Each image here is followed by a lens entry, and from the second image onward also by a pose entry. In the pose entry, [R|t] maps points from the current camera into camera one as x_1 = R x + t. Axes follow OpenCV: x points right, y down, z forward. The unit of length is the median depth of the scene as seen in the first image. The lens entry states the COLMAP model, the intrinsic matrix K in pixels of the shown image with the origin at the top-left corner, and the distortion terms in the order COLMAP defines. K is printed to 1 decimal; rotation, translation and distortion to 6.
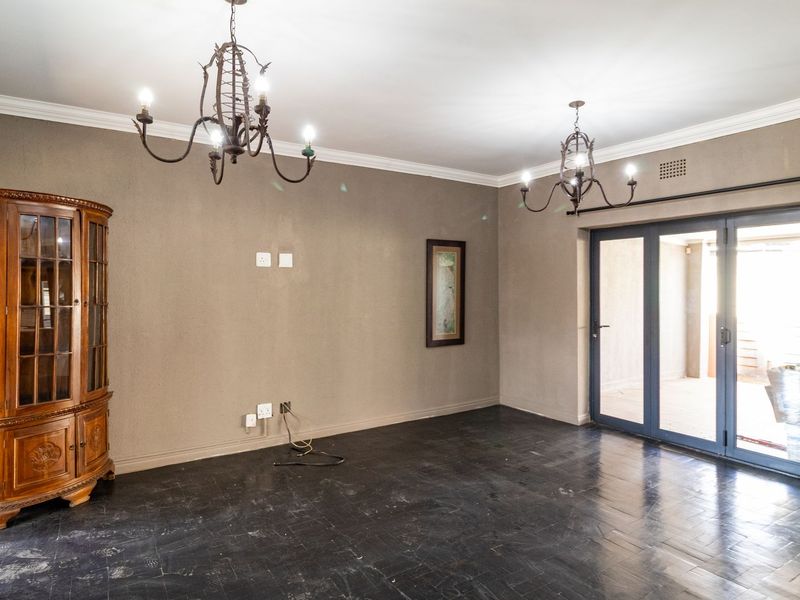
lens RADIAL K [[493.2, 0, 394.8], [0, 493.2, 295.7], [0, 0, 1]] dist [-0.002266, 0.003191]
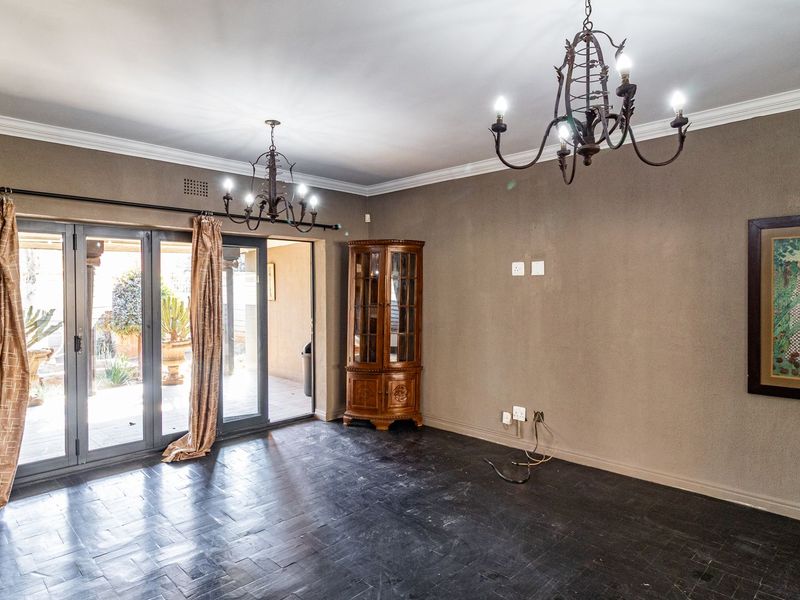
lens RADIAL K [[493.2, 0, 397.1], [0, 493.2, 294.0], [0, 0, 1]] dist [-0.002266, 0.003191]
pose [[0.218615, 0.019127, -0.975624, 0.694289], [-0.003320, 0.999817, 0.018857, -0.038418], [0.975806, -0.000884, 0.218638, 0.518376]]
